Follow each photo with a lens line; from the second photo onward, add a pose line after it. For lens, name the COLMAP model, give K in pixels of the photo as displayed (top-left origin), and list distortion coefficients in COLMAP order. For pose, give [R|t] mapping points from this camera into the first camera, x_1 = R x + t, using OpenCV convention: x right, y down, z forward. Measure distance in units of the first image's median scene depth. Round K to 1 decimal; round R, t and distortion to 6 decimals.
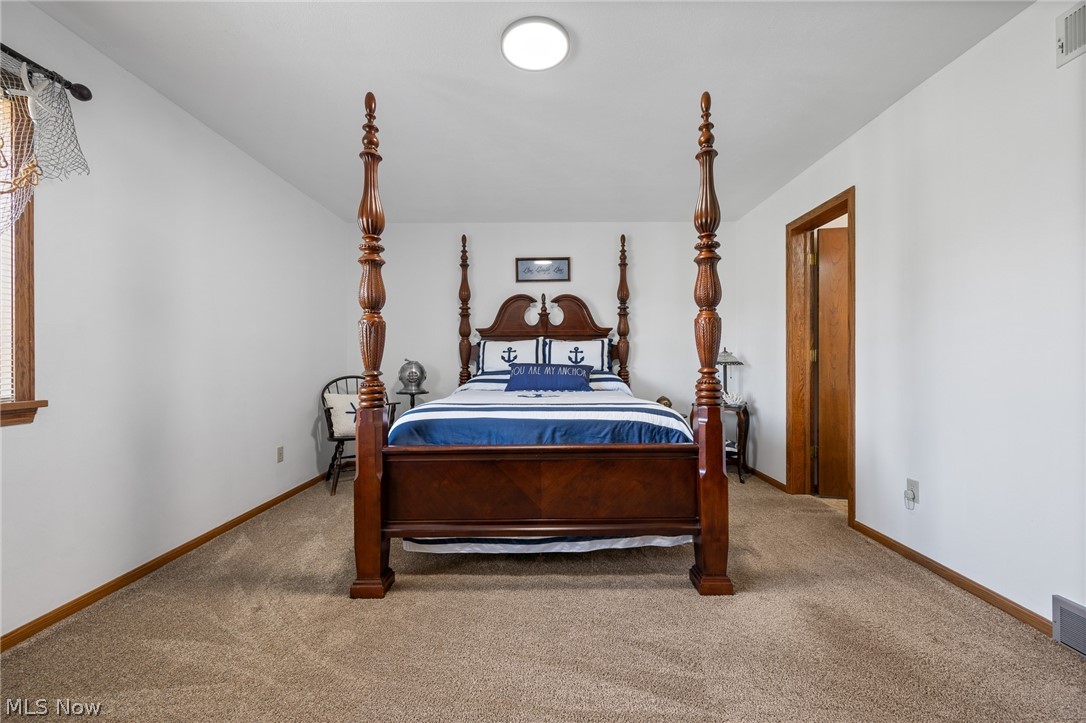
lens RADIAL K [[427.5, 0, 545.7], [0, 427.5, 358.7], [0, 0, 1]] dist [0.000362, 0.000080]
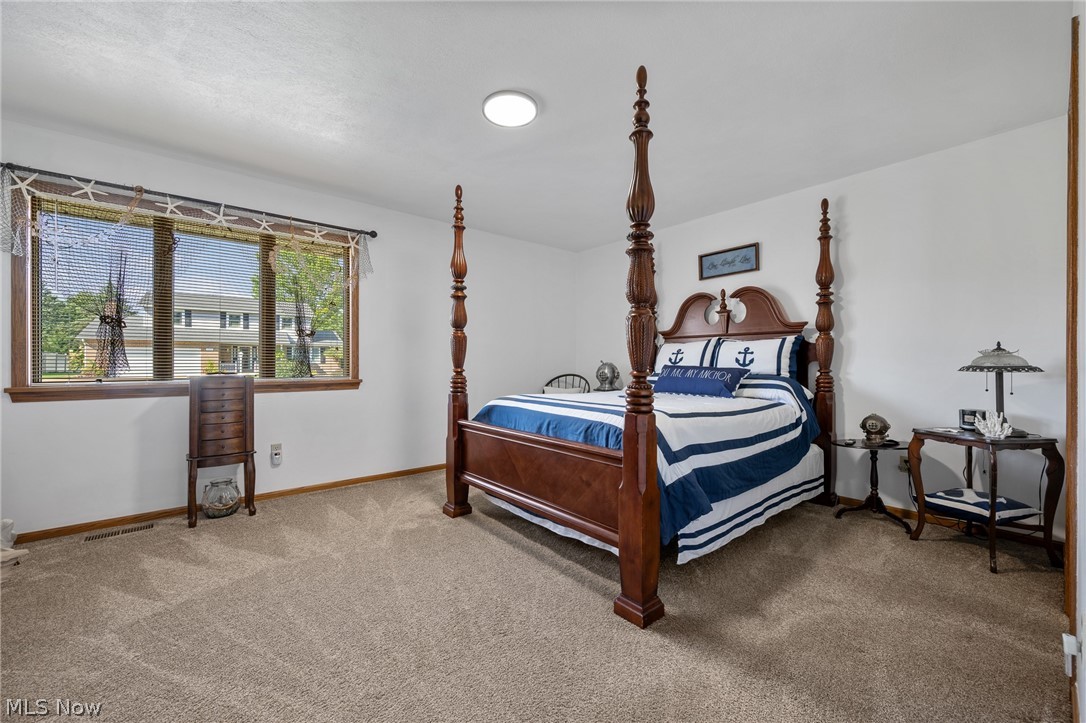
lens RADIAL K [[427.5, 0, 548.3], [0, 427.5, 362.4], [0, 0, 1]] dist [0.000362, 0.000080]
pose [[0.639137, 0.003162, -0.769087, 0.501280], [-0.000674, 0.999993, 0.003552, 0.000349], [0.769093, -0.001752, 0.639135, 0.146219]]
